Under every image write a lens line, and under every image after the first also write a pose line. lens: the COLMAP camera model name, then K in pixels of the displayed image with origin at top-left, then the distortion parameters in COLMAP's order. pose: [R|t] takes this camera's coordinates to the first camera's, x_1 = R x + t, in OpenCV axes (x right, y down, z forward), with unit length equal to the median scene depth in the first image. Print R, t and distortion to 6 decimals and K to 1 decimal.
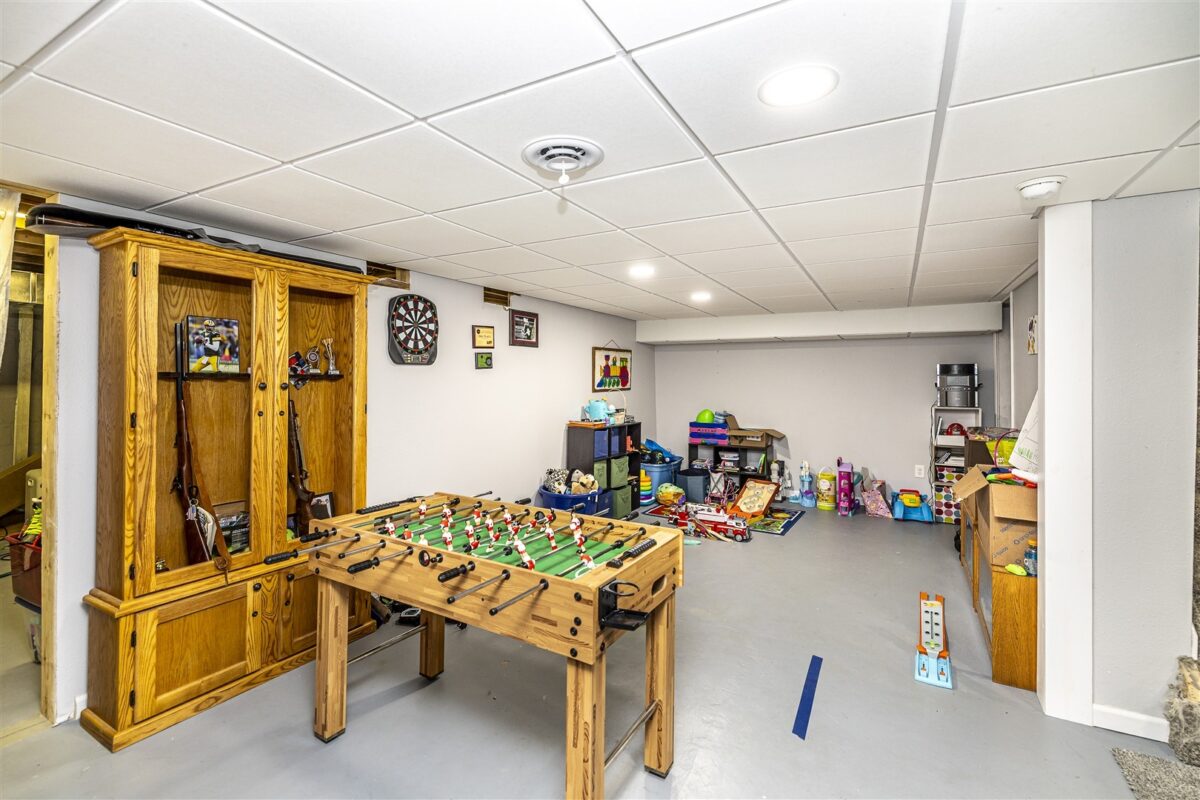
lens RADIAL K [[530.7, 0, 599.5], [0, 530.7, 388.1], [0, 0, 1]] dist [-0.001141, -0.000106]
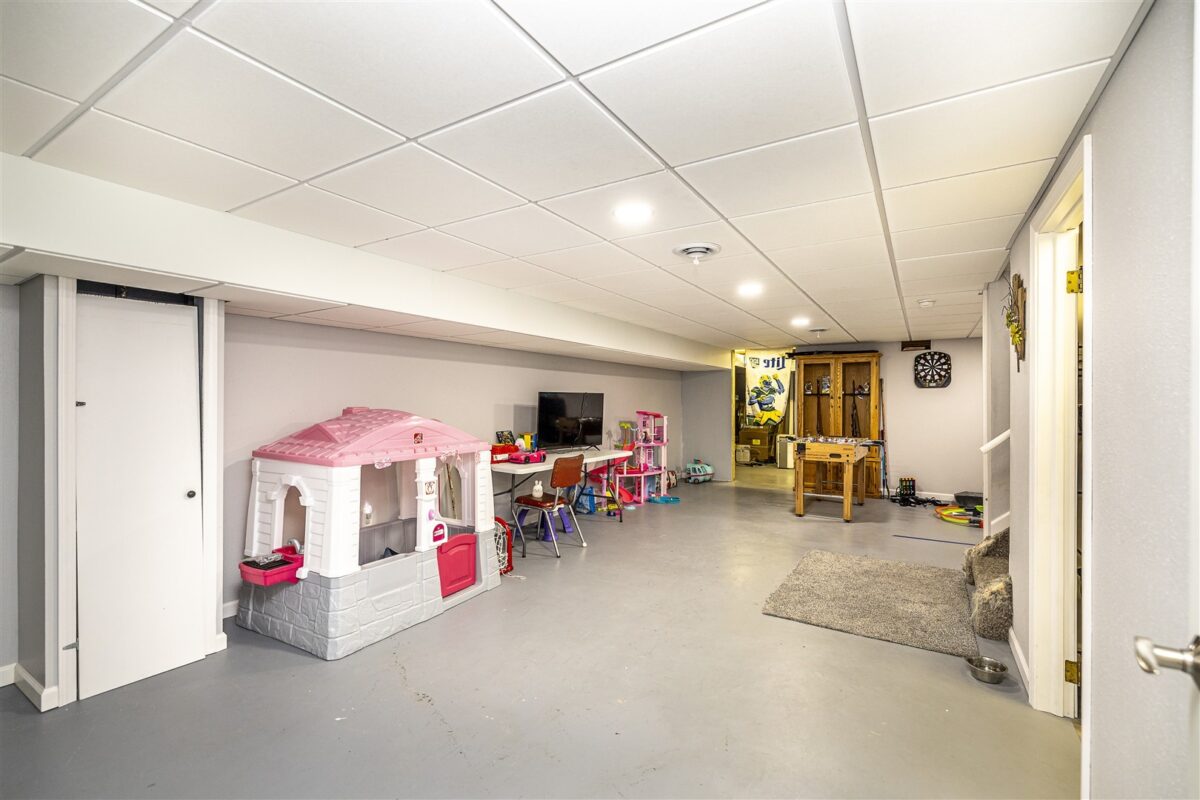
lens RADIAL K [[530.7, 0, 597.9], [0, 530.7, 399.7], [0, 0, 1]] dist [-0.001141, -0.000106]
pose [[-0.039878, -0.005904, -0.999187, 1.660390], [-0.016305, 0.999853, -0.005257, 0.030584], [0.999072, 0.016082, -0.039969, -0.148407]]
